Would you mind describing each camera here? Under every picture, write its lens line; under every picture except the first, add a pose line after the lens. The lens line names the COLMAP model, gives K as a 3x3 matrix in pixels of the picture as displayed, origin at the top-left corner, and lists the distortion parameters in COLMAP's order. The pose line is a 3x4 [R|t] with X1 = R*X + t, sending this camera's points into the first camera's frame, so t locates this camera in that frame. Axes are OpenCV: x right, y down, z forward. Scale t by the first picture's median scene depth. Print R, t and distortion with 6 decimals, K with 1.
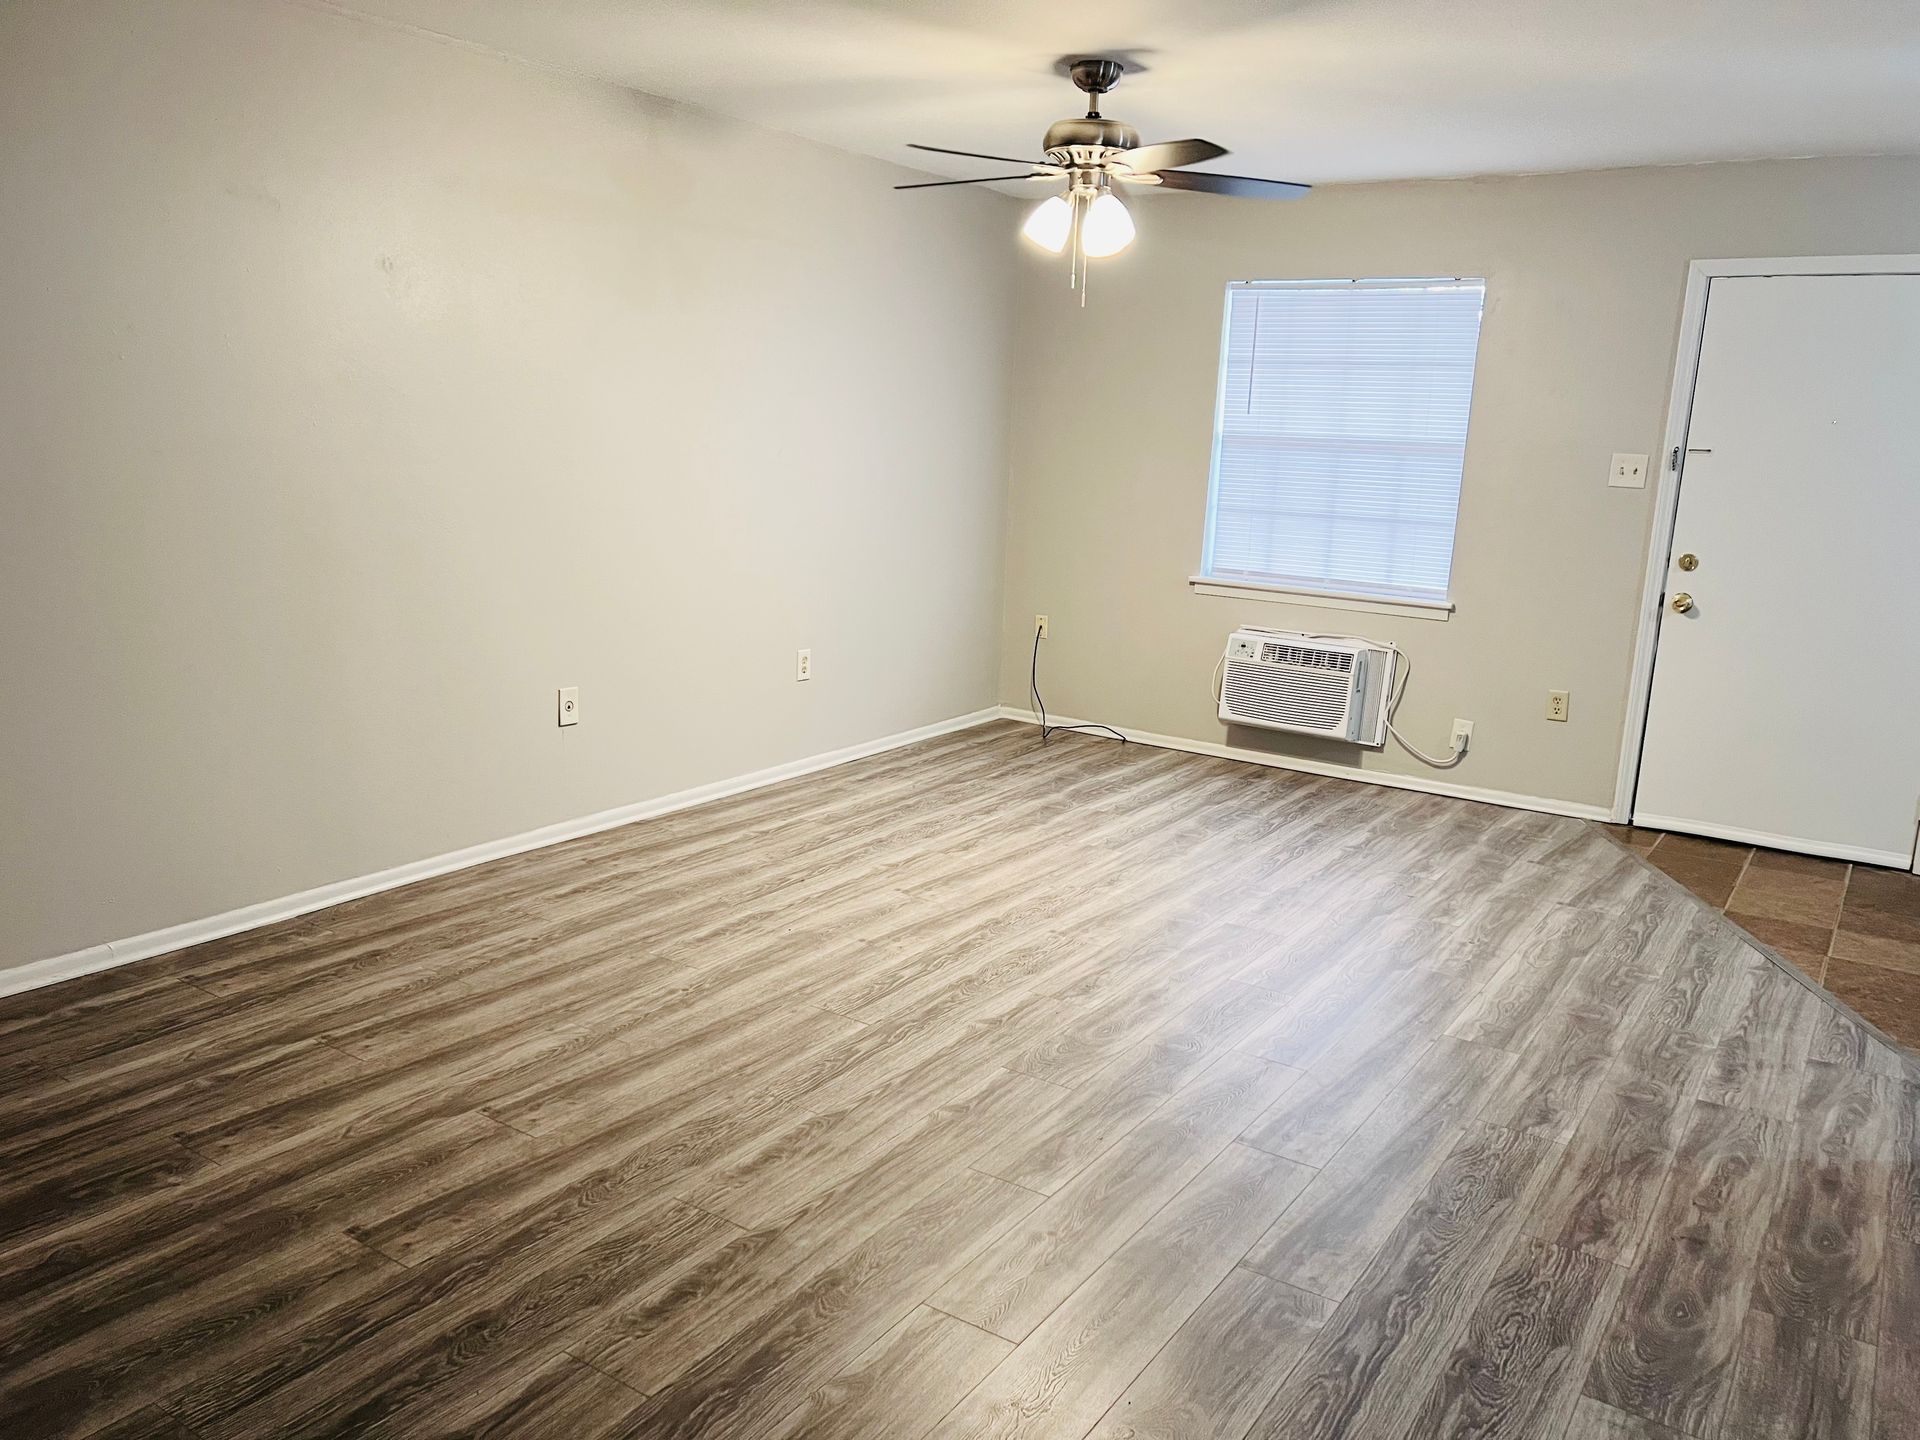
lens RADIAL K [[1439.1, 0, 955.3], [0, 1439.1, 709.5], [0, 0, 1]] dist [0.066002, -0.055506]
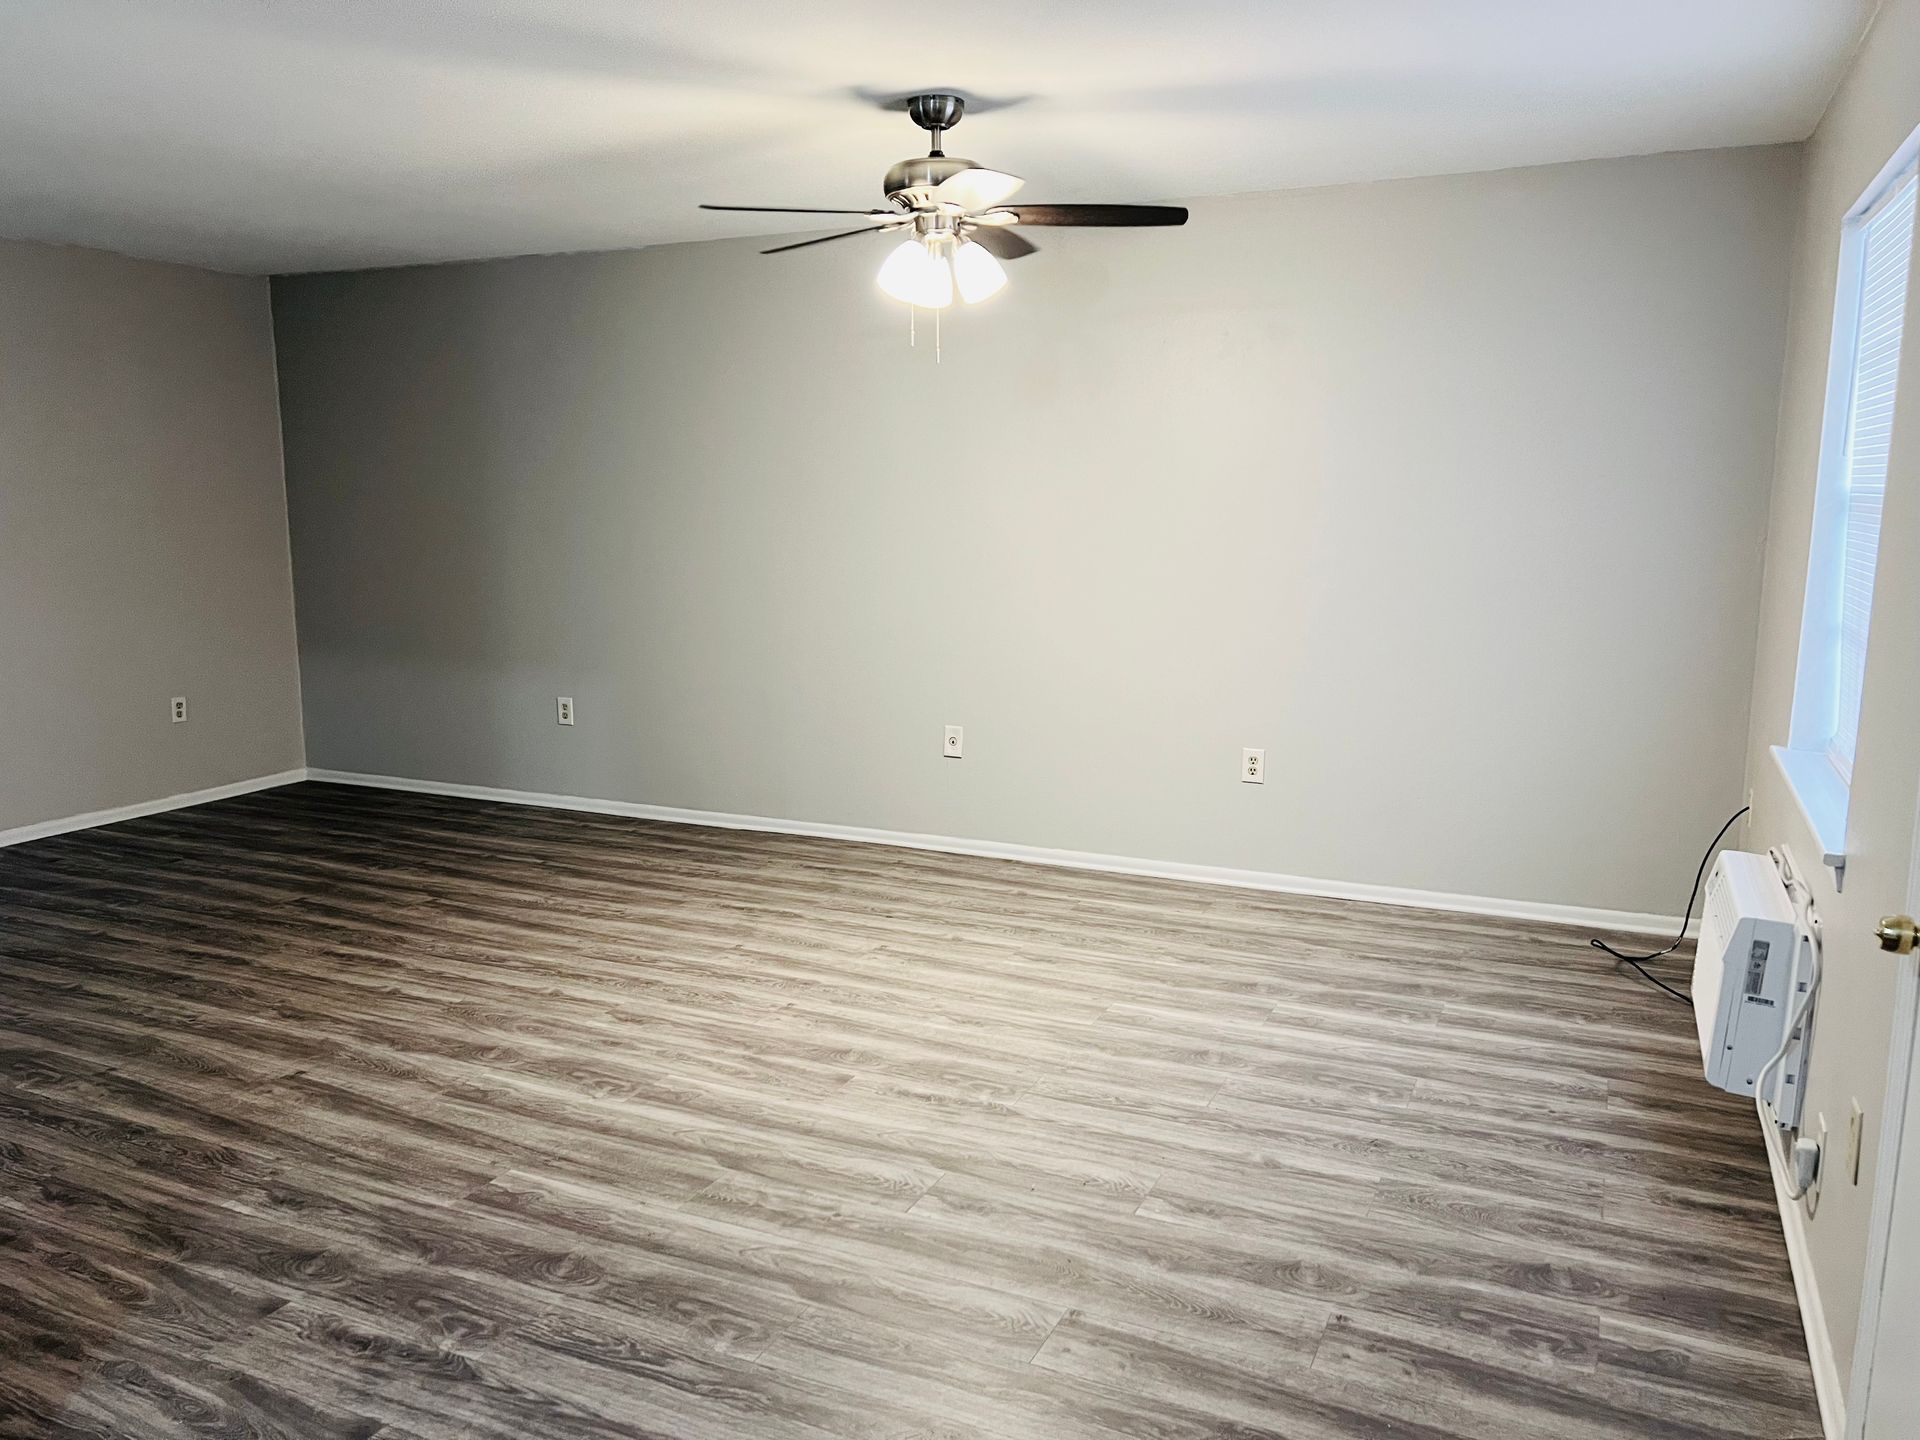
lens RADIAL K [[1439.1, 0, 974.2], [0, 1439.1, 737.0], [0, 0, 1]] dist [0.066002, -0.055506]
pose [[0.153485, 0.128163, -0.979804, 1.069180], [-0.185042, 0.977741, 0.098906, -0.150456], [0.970671, 0.166125, 0.173784, 0.955980]]
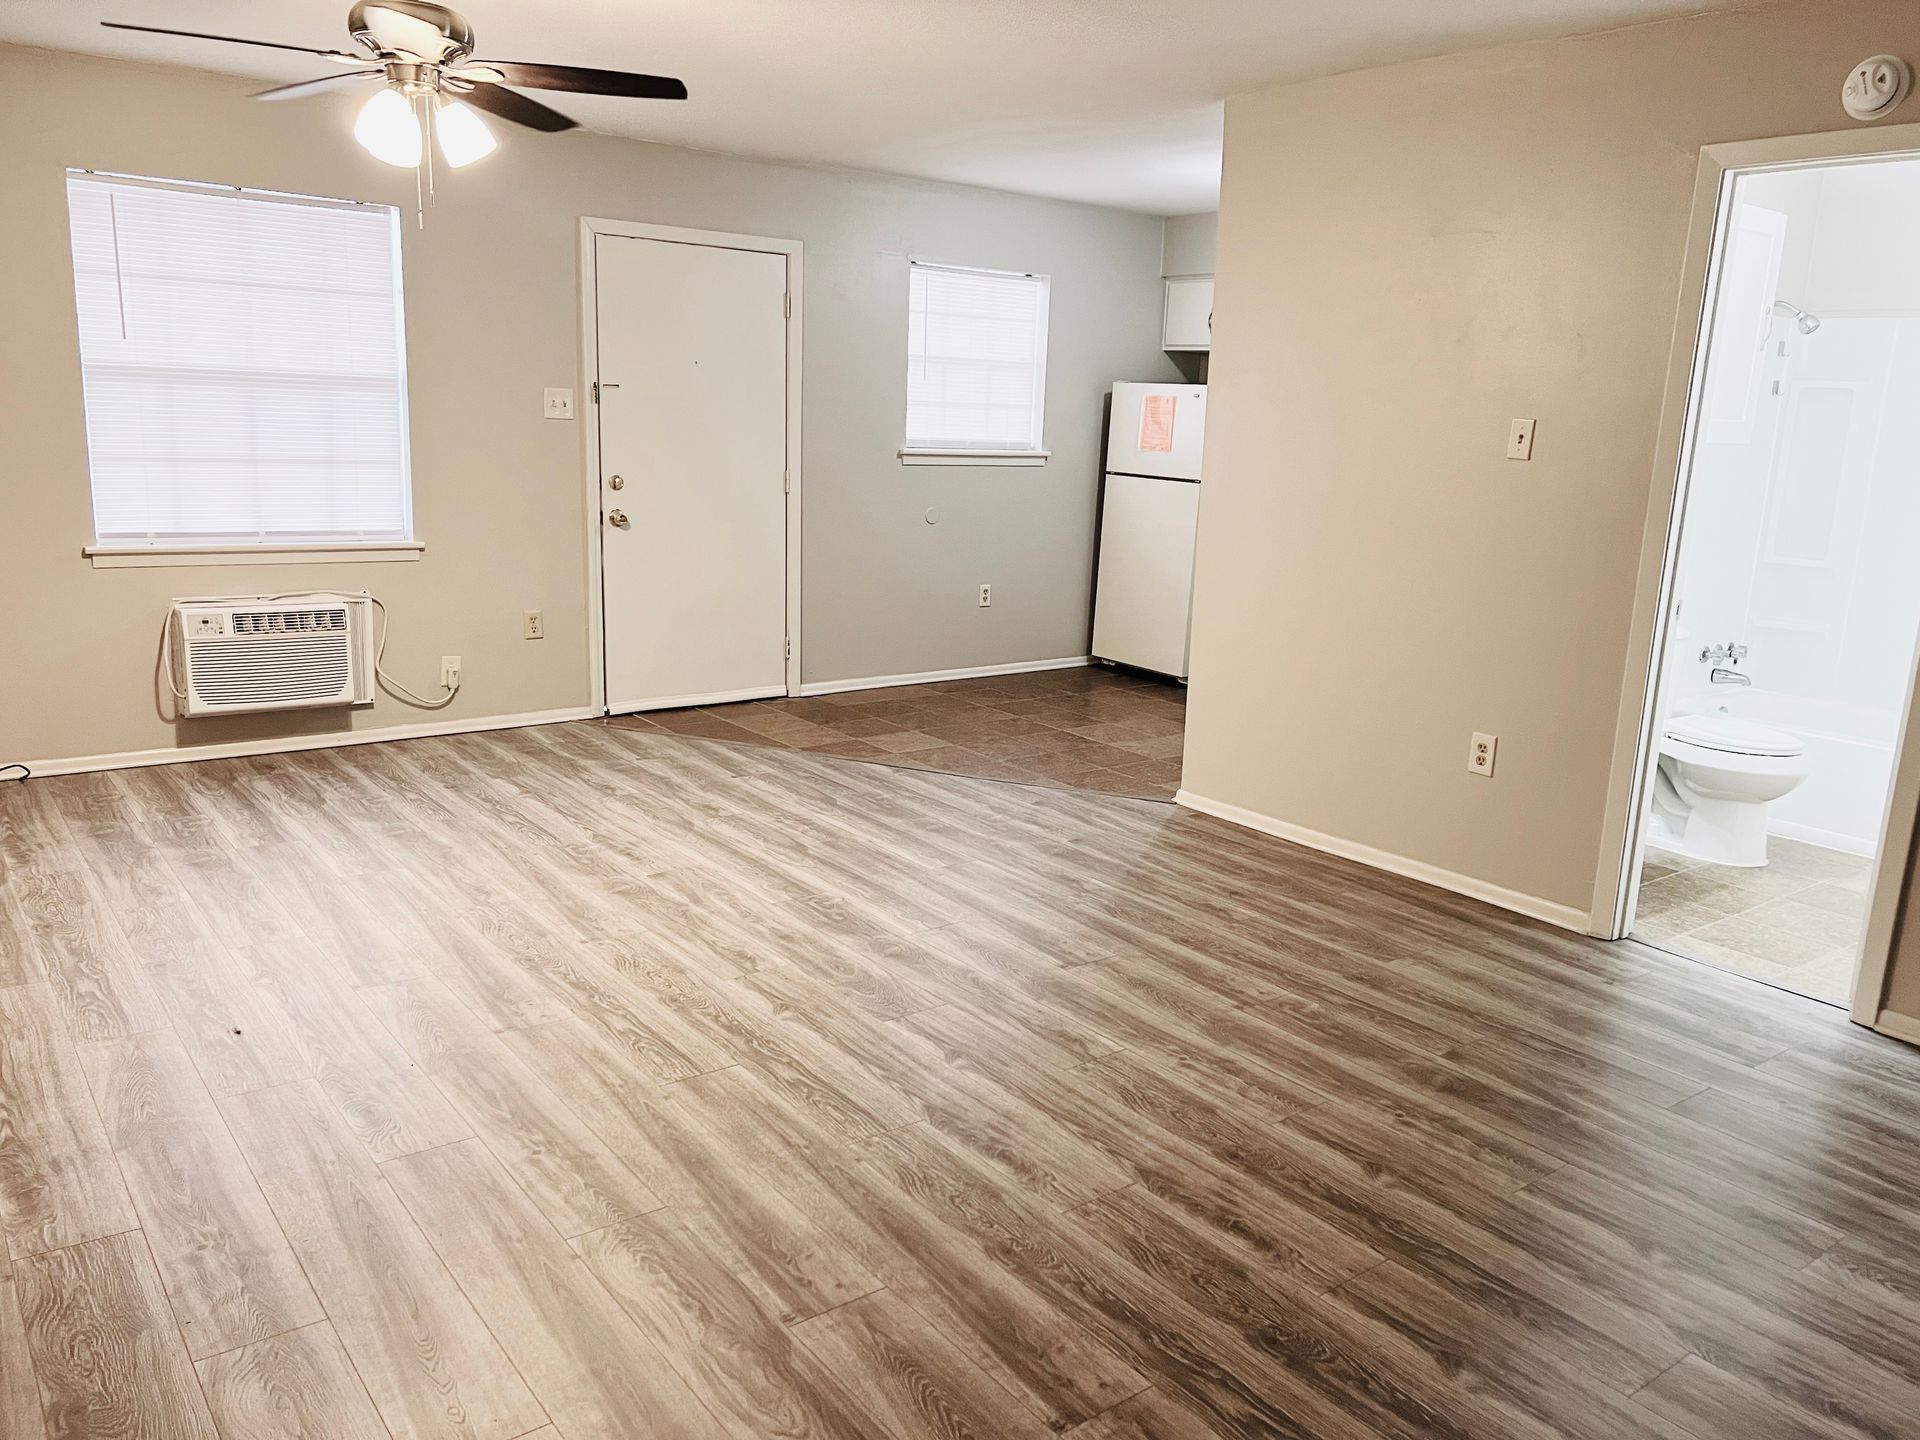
lens RADIAL K [[1439.1, 0, 992.6], [0, 1439.1, 698.2], [0, 0, 1]] dist [0.066002, -0.055506]
pose [[0.317829, -0.215780, 0.923268, -0.679956], [0.160891, 0.971911, 0.171763, -0.112075], [-0.934398, 0.093954, 0.343619, 0.452413]]
